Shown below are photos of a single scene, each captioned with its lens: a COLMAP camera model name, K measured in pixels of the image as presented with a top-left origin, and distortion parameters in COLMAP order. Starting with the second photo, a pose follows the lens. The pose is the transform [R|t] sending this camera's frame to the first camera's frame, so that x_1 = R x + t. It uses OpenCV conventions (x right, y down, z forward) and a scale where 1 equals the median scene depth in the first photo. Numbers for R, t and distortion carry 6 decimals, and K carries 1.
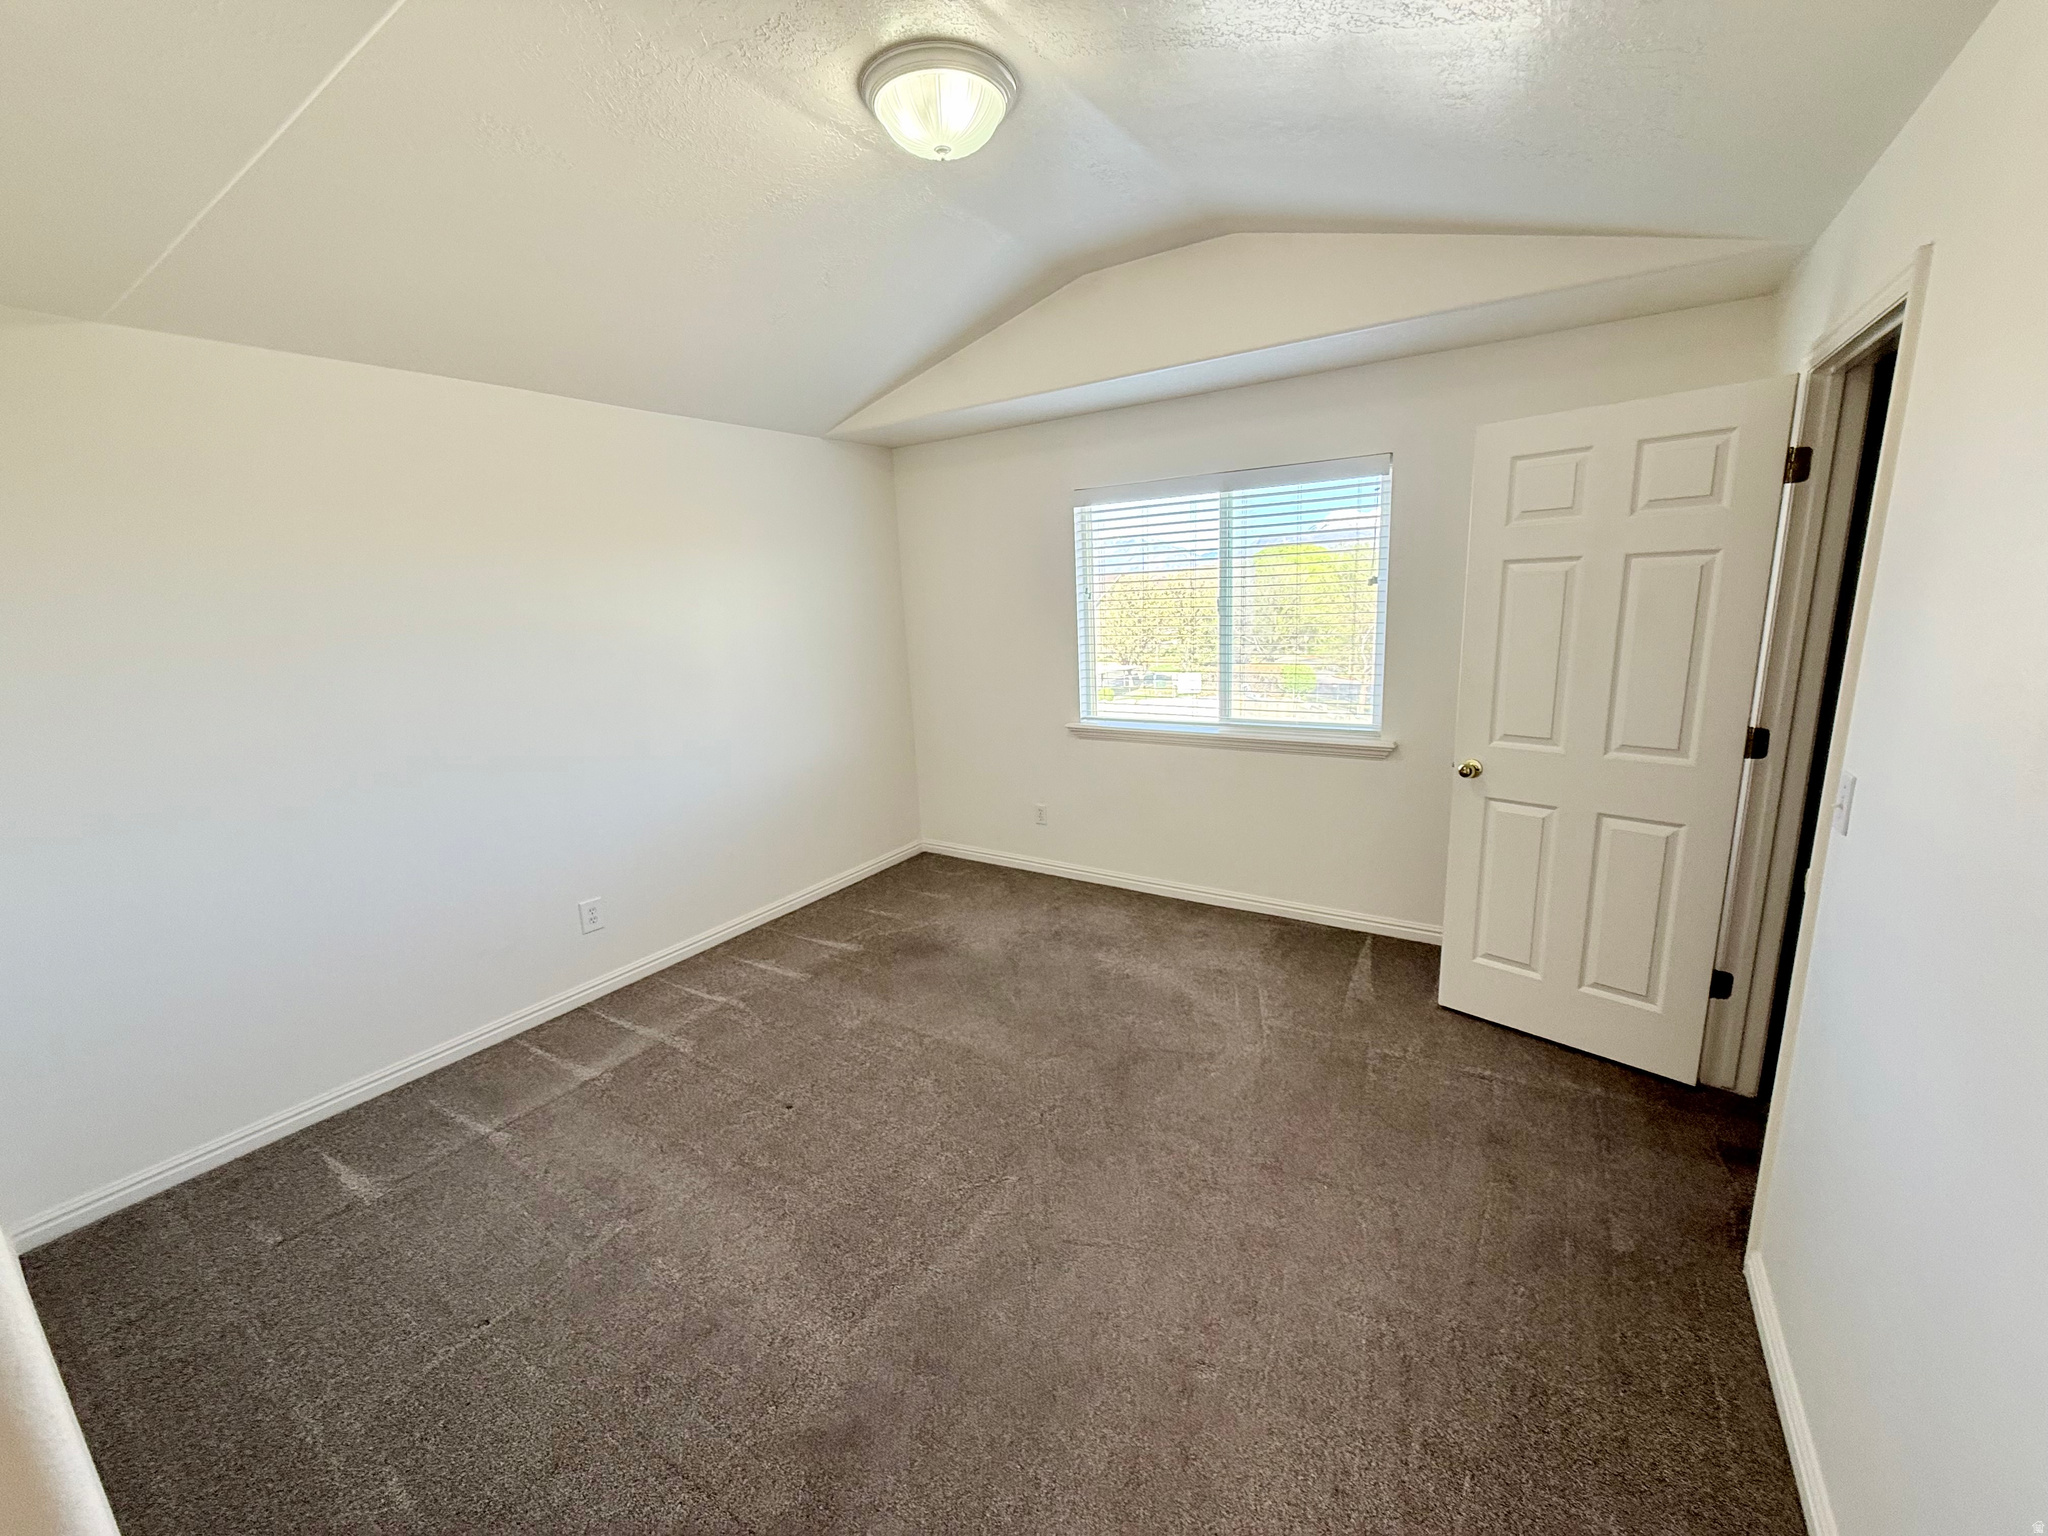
lens RADIAL K [[811.4, 0, 1036.4], [0, 811.4, 769.0], [0, 0, 1]] dist [0.001850, 0.000111]
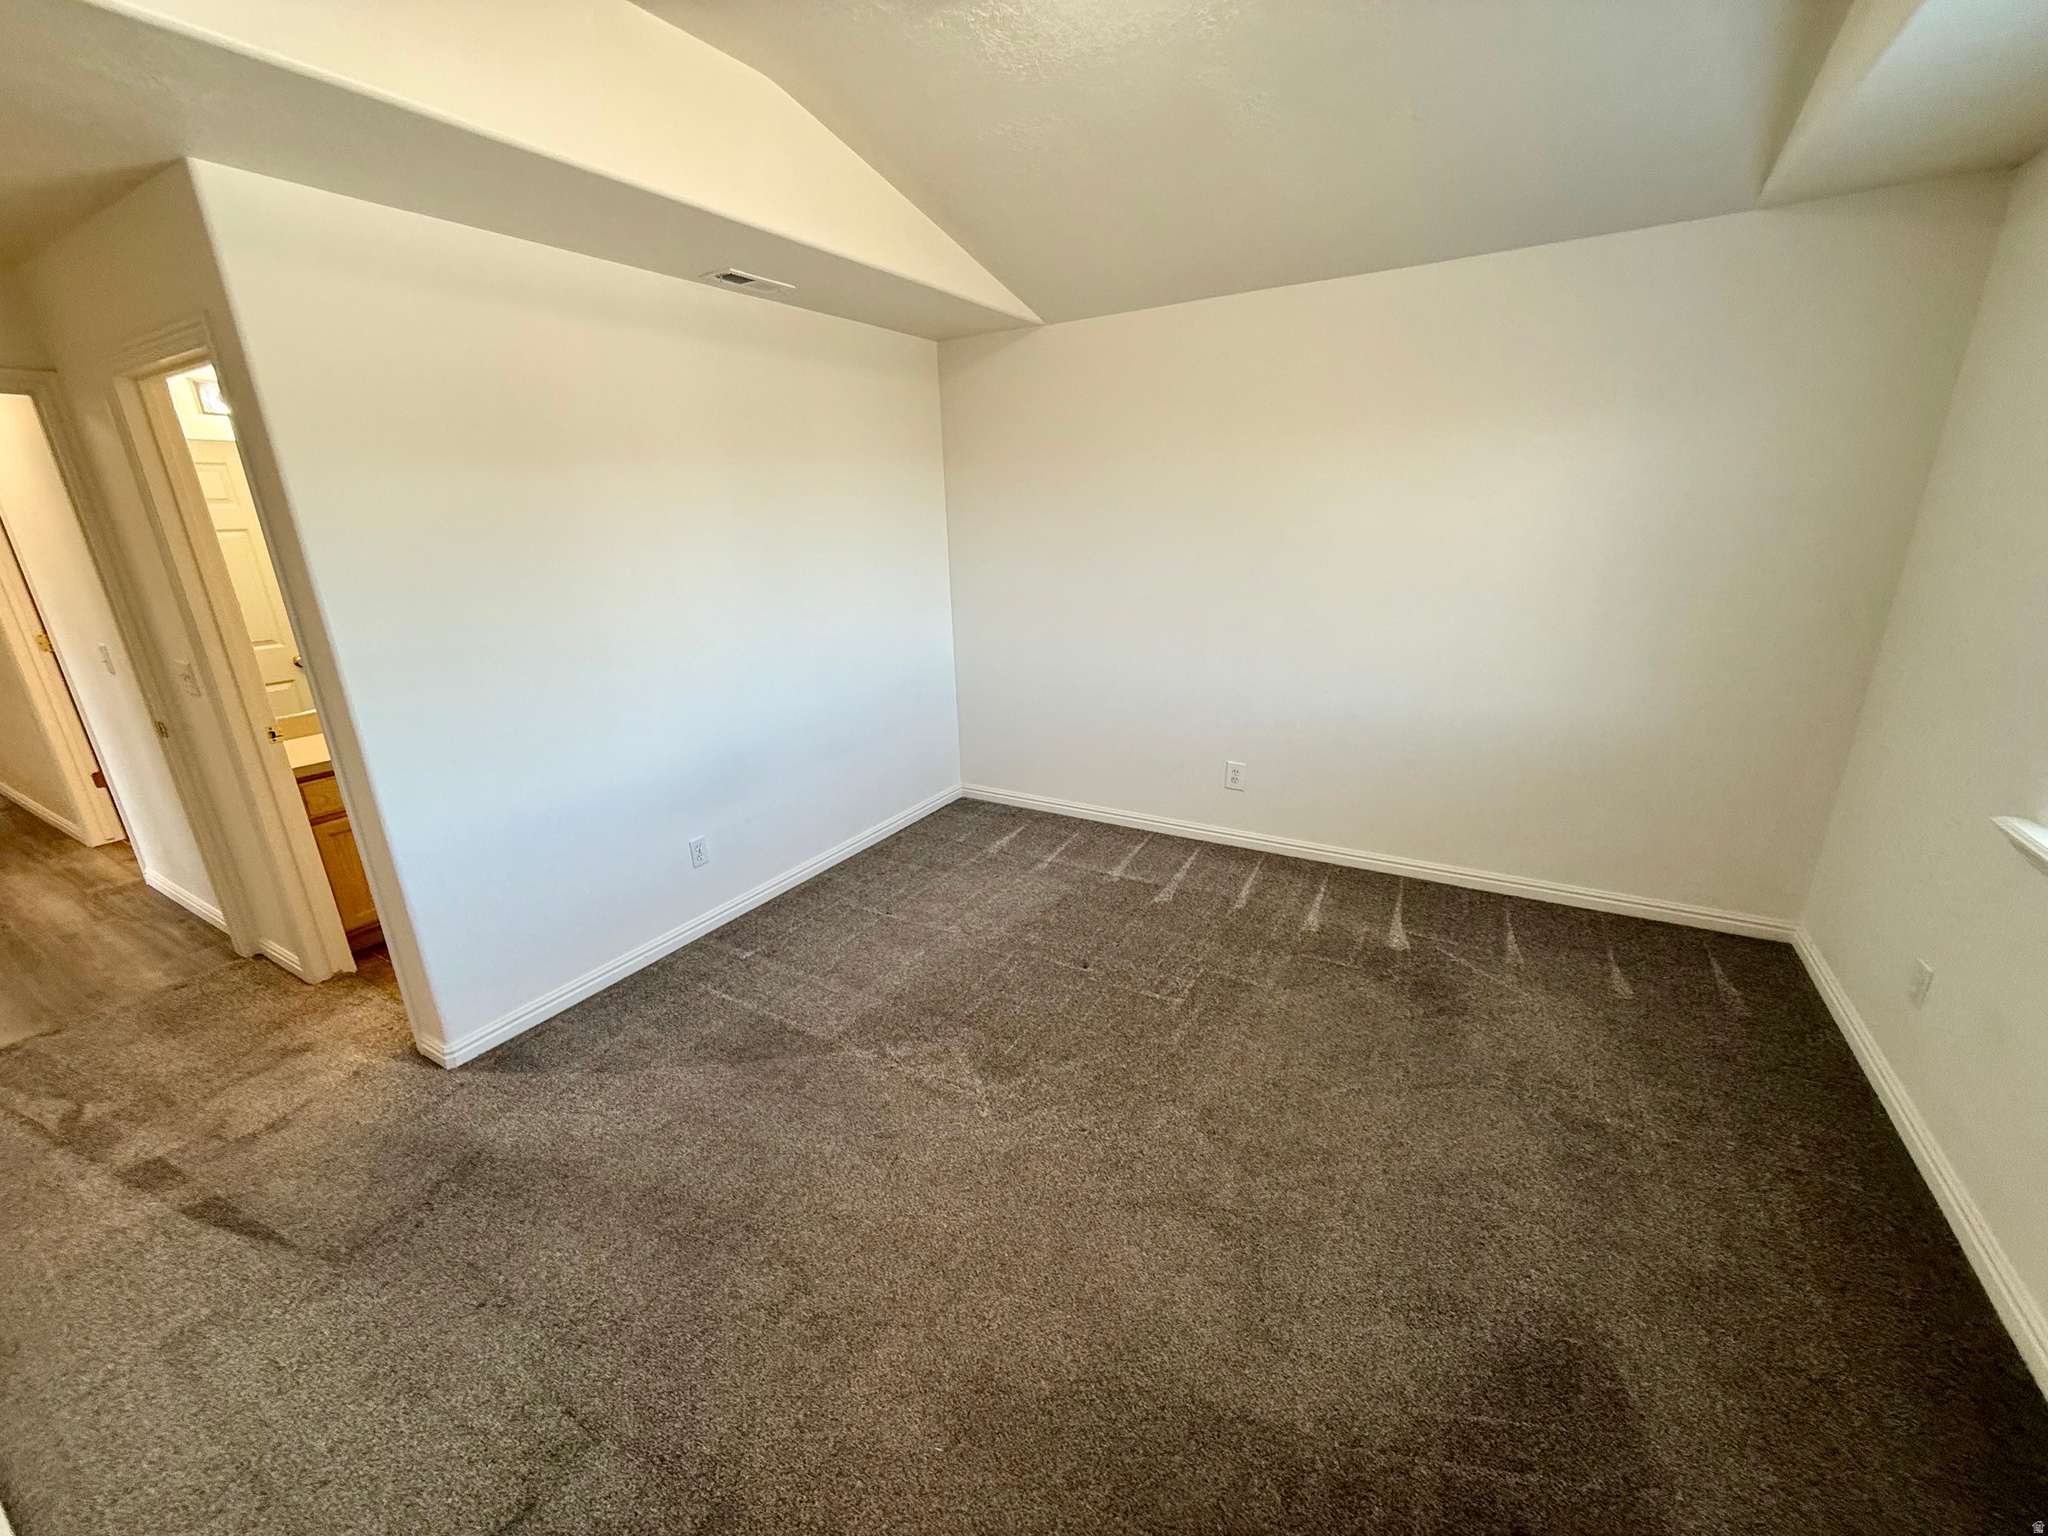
lens RADIAL K [[811.4, 0, 1024.6], [0, 811.4, 774.1], [0, 0, 1]] dist [0.001850, 0.000111]
pose [[0.038254, 0.350494, -0.935783, 0.515399], [-0.190446, 0.921861, 0.337494, -0.153416], [0.980952, 0.165305, 0.102015, 0.594012]]
